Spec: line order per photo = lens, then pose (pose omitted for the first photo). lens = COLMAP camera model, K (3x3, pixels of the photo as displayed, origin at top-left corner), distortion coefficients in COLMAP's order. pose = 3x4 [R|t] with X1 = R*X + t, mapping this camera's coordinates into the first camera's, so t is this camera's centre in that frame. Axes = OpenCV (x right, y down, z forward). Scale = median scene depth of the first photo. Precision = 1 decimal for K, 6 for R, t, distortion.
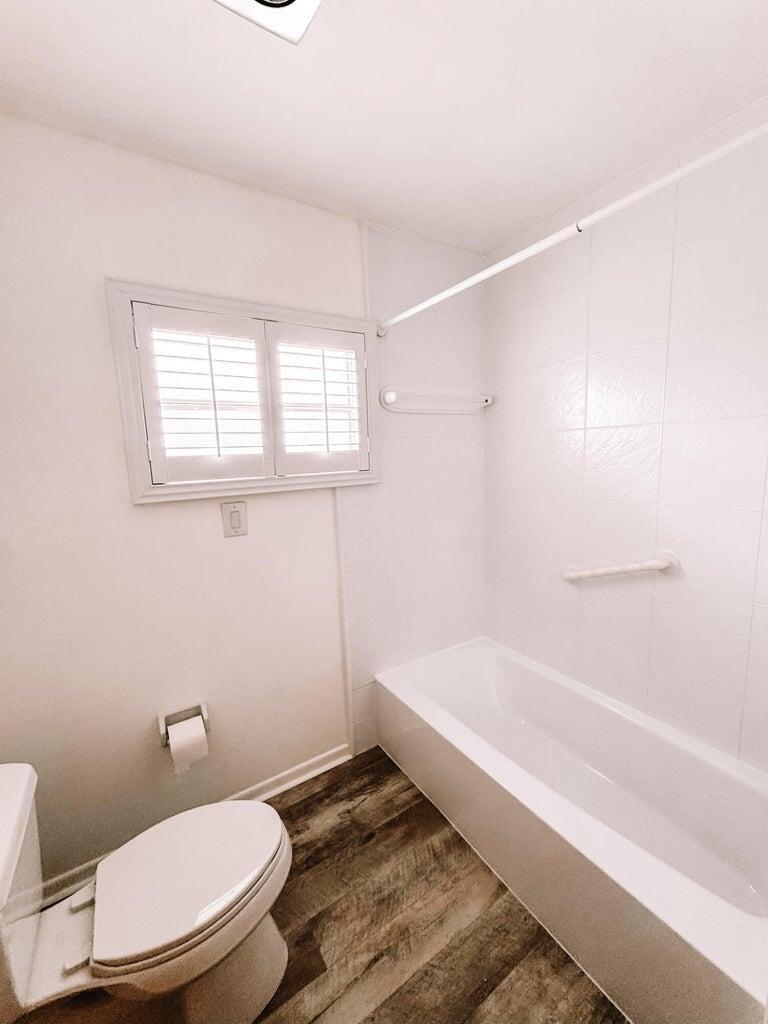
lens RADIAL K [[408.7, 0, 385.8], [0, 408.7, 511.8], [0, 0, 1]] dist [-0.002822, -0.000225]
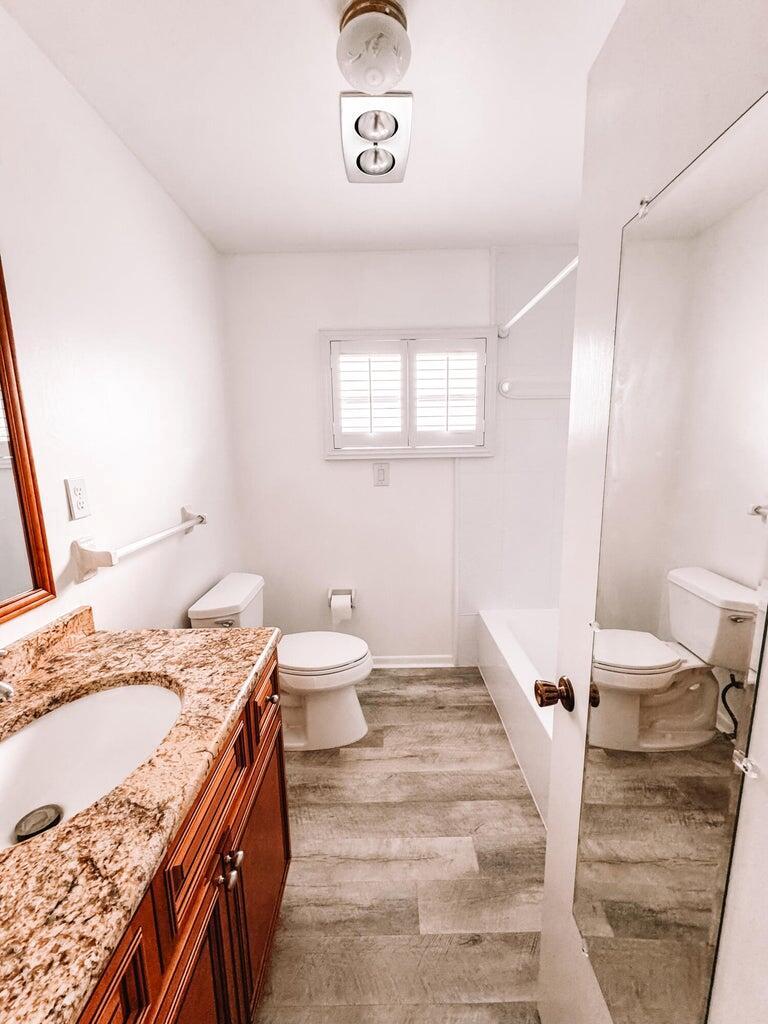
lens RADIAL K [[408.7, 0, 383.9], [0, 408.7, 511.0], [0, 0, 1]] dist [-0.002822, -0.000225]
pose [[0.841284, 0.105423, -0.530214, 0.463764], [-0.089635, 0.994427, 0.055501, 0.068111], [0.533110, 0.000834, 0.846045, -0.283662]]
